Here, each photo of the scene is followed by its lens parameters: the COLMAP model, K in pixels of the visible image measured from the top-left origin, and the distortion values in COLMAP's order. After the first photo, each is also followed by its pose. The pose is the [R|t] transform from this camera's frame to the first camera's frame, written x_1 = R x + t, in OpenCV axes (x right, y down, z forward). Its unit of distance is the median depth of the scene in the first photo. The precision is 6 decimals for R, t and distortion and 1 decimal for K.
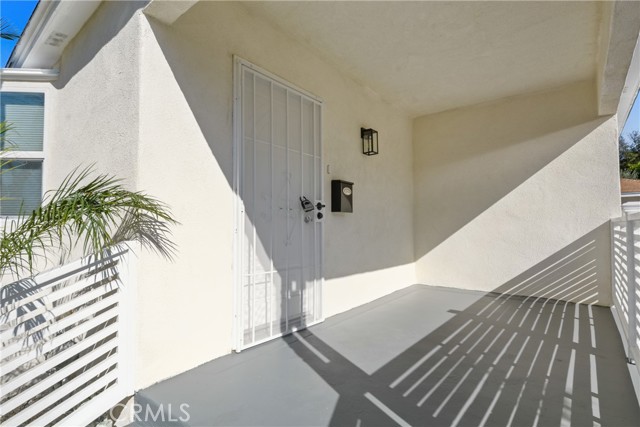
lens RADIAL K [[324.3, 0, 317.5], [0, 324.3, 215.7], [0, 0, 1]] dist [-0.003155, -0.000651]
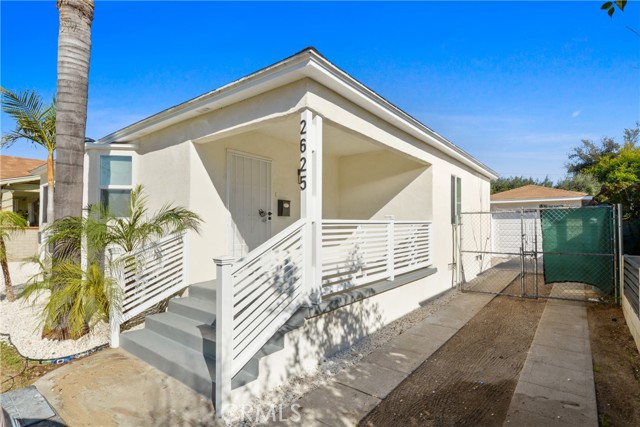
lens RADIAL K [[324.3, 0, 322.7], [0, 324.3, 214.6], [0, 0, 1]] dist [-0.003155, -0.000651]
pose [[0.999455, 0.010041, 0.031437, 0.341329], [-0.010375, 0.999891, 0.010473, -0.060723], [-0.031328, -0.010793, 0.999451, -1.282895]]
